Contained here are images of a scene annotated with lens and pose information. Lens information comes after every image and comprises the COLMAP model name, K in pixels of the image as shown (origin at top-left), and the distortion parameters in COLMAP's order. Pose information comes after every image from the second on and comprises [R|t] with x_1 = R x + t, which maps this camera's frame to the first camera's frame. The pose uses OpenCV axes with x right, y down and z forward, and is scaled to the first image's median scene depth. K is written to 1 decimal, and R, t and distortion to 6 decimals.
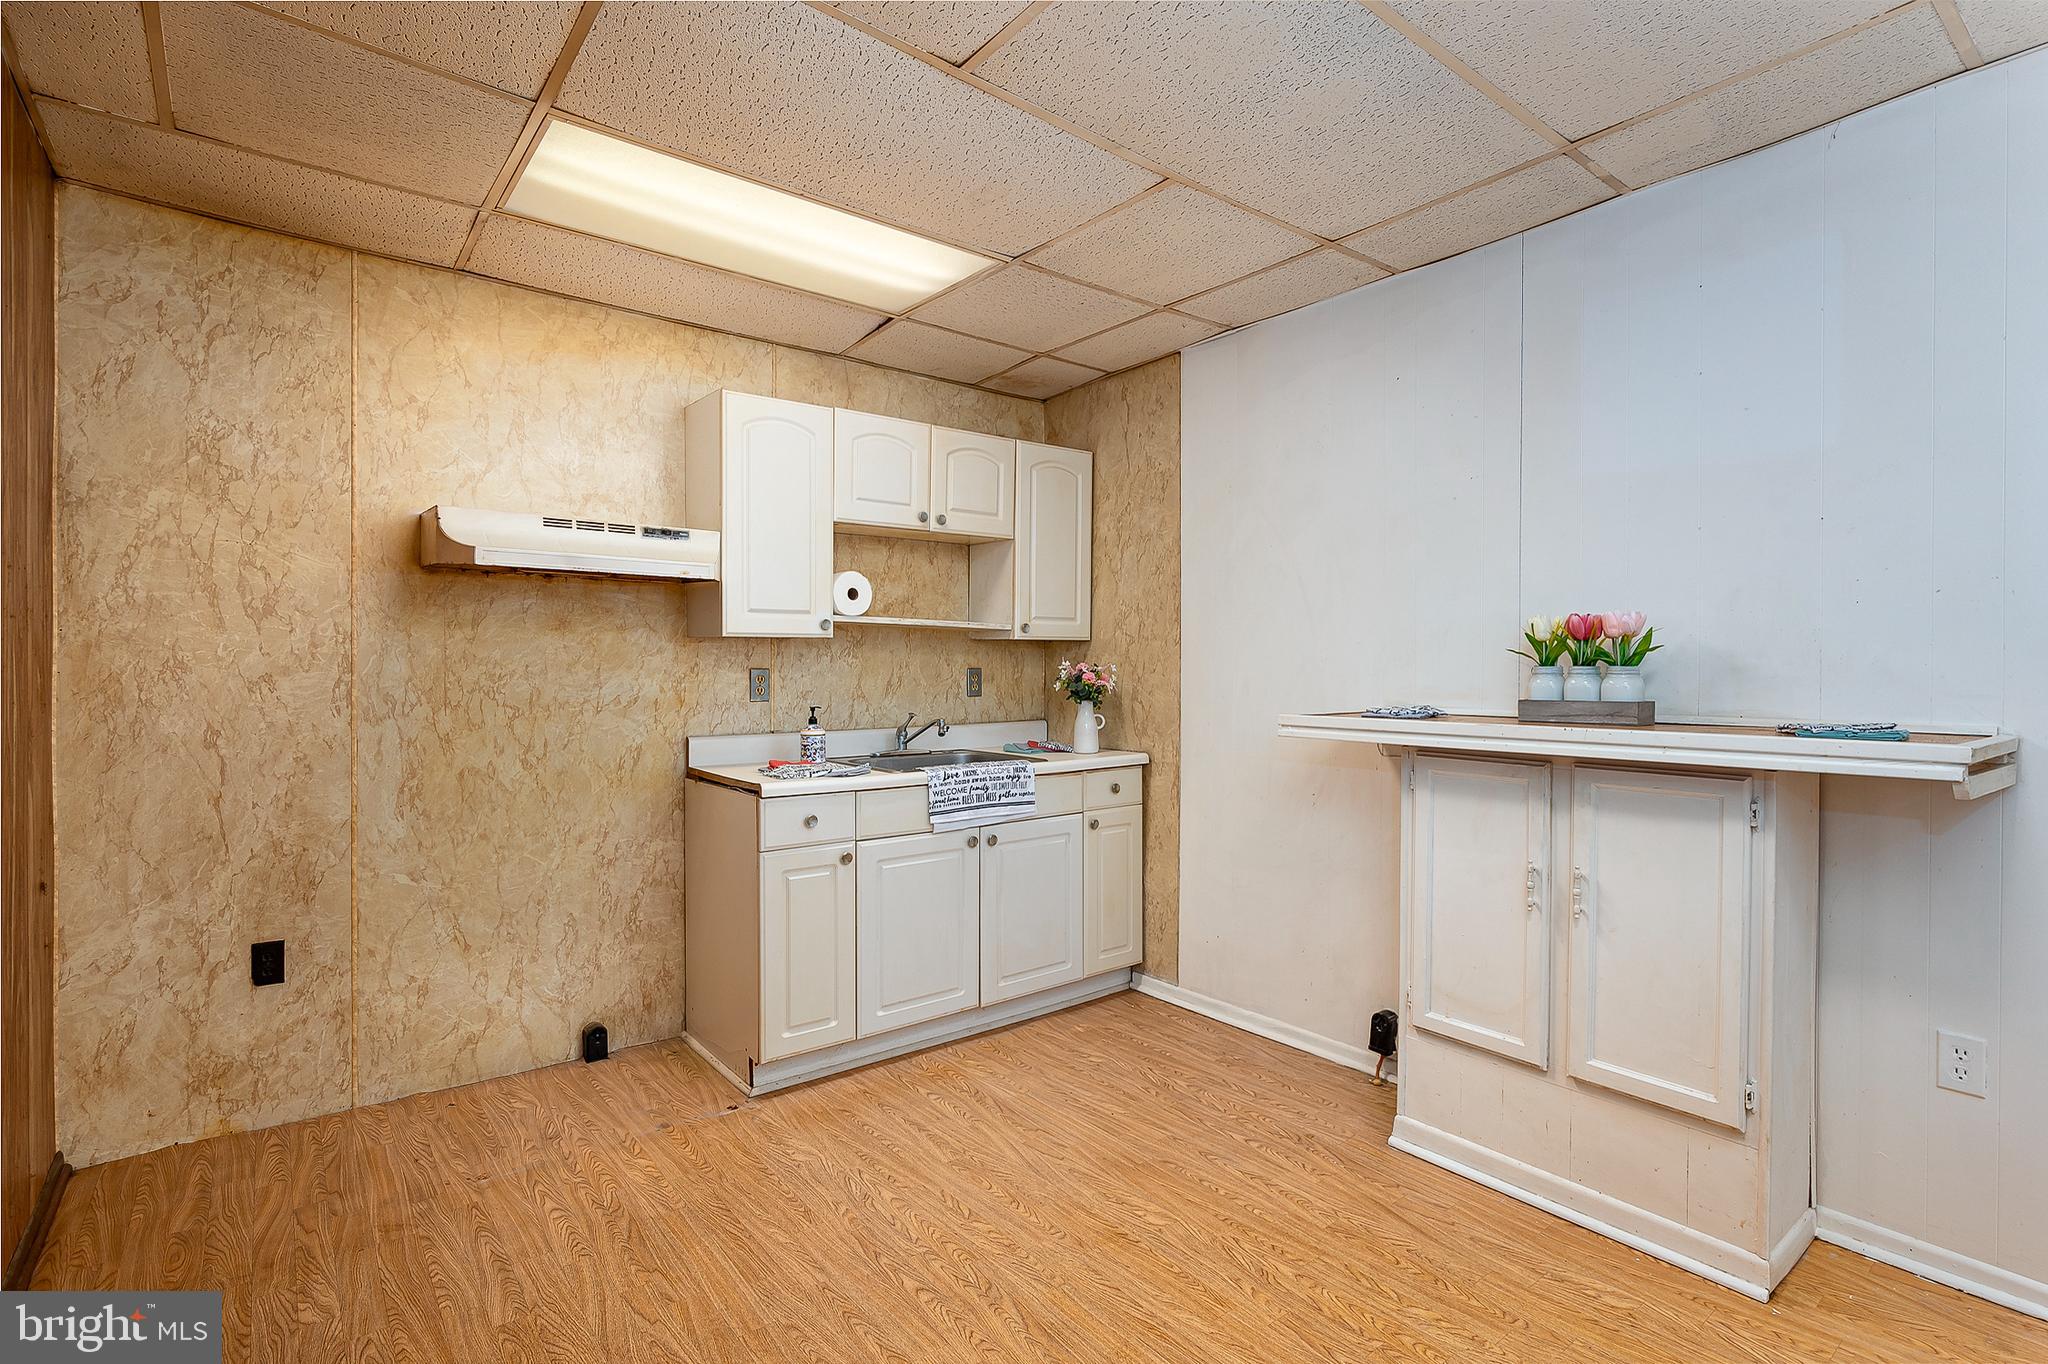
lens RADIAL K [[970.3, 0, 1021.3], [0, 970.3, 677.4], [0, 0, 1]] dist [-0.002606, -0.000671]
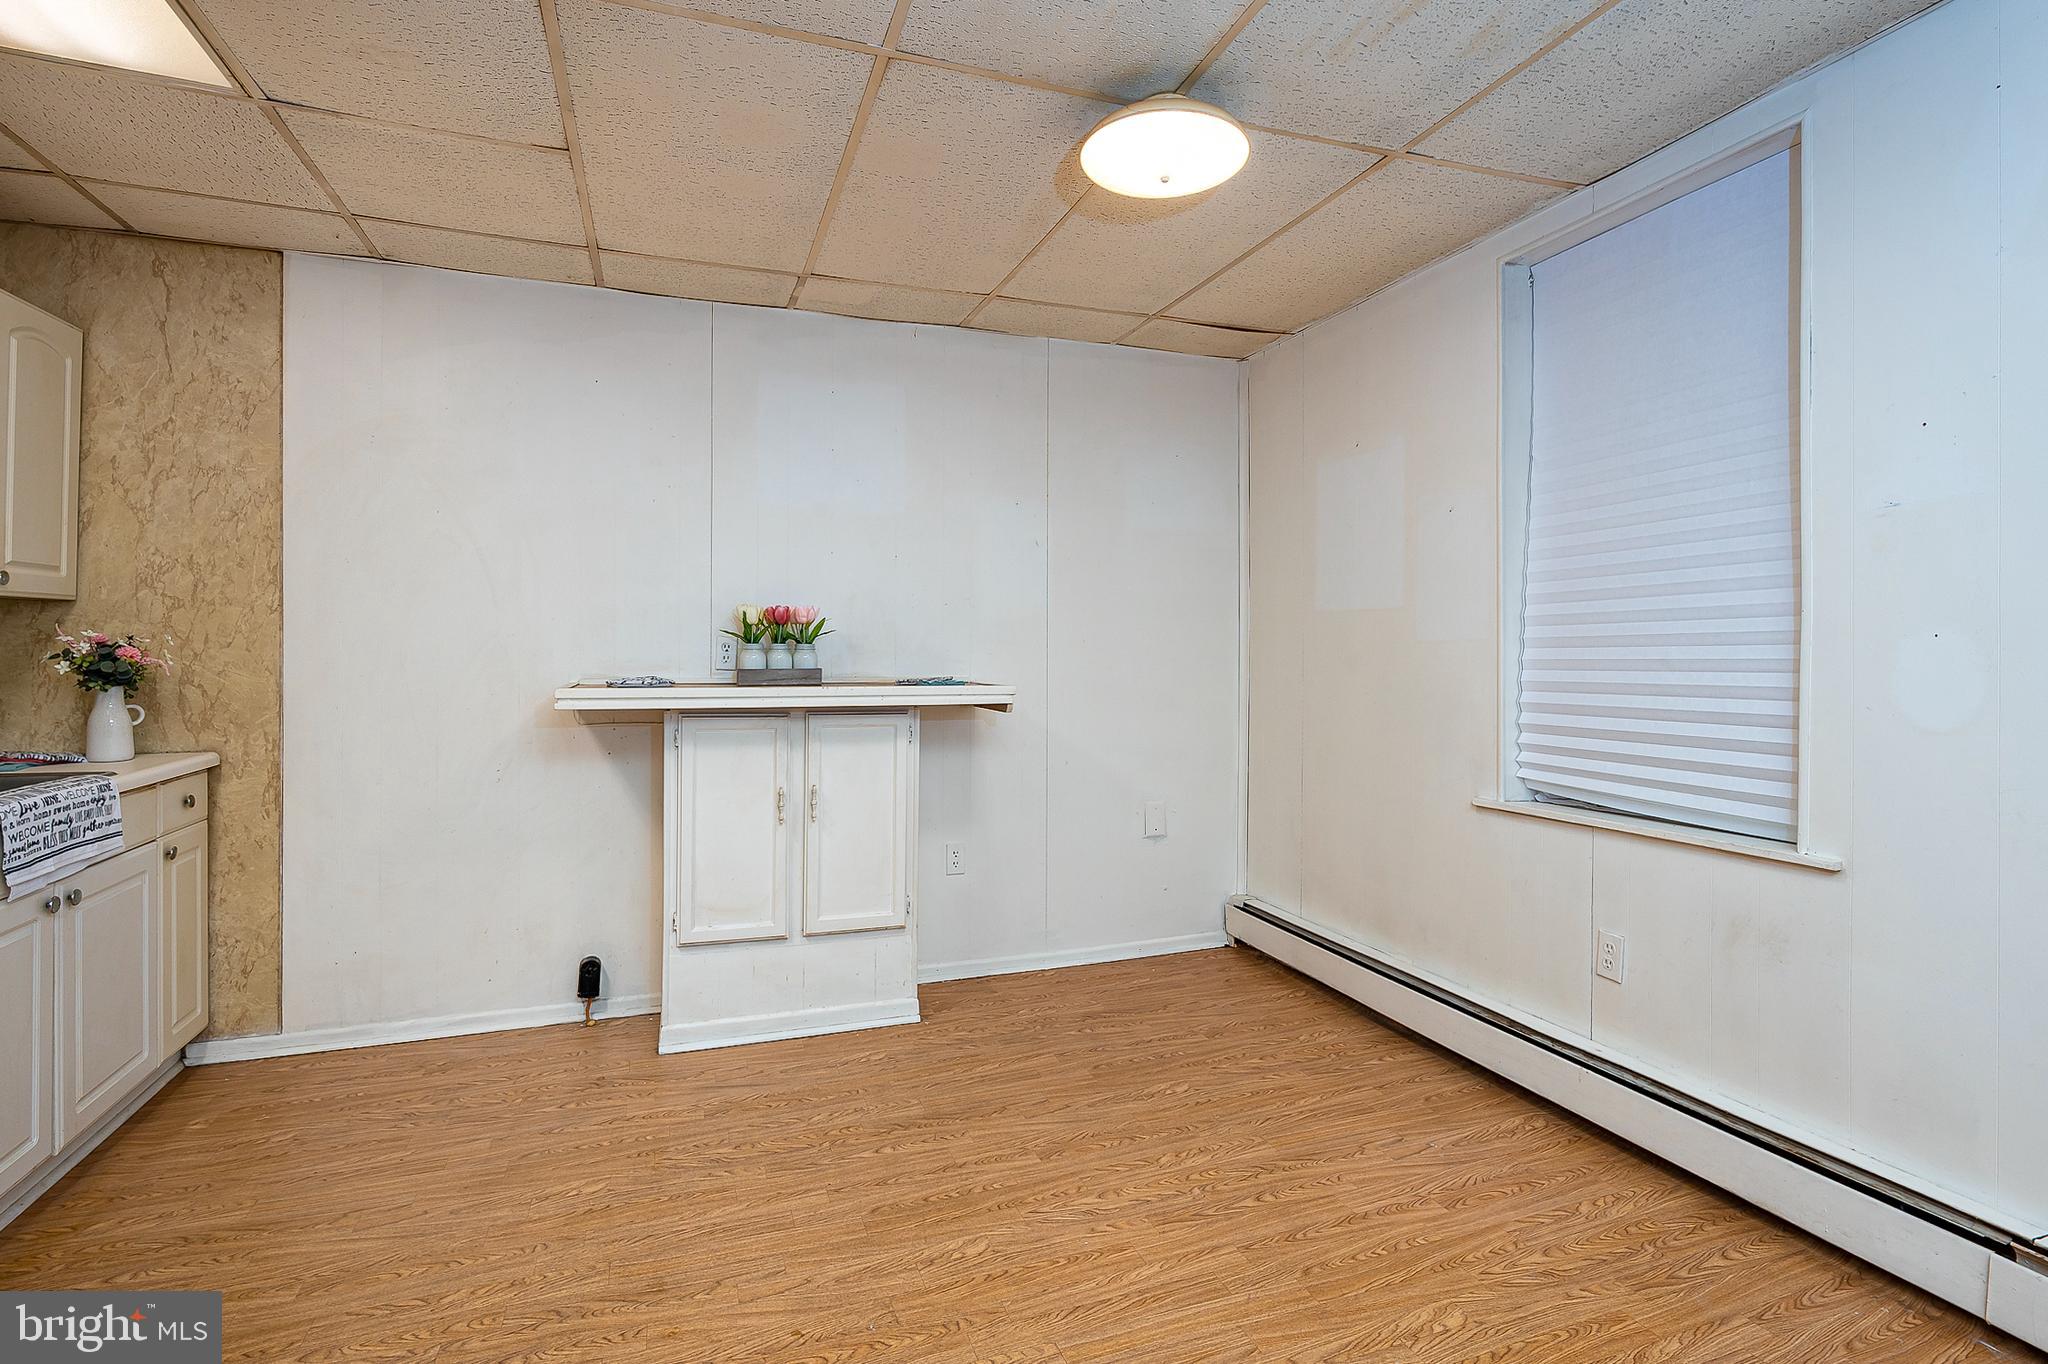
lens RADIAL K [[984.2, 0, 1018.2], [0, 984.2, 656.6], [0, 0, 1]] dist [-0.003142, -0.000518]
pose [[0.315540, -0.006676, 0.948889, -0.517839], [0.002910, 0.999977, 0.006068, -0.000369], [-0.948908, 0.000847, 0.315552, 0.190539]]
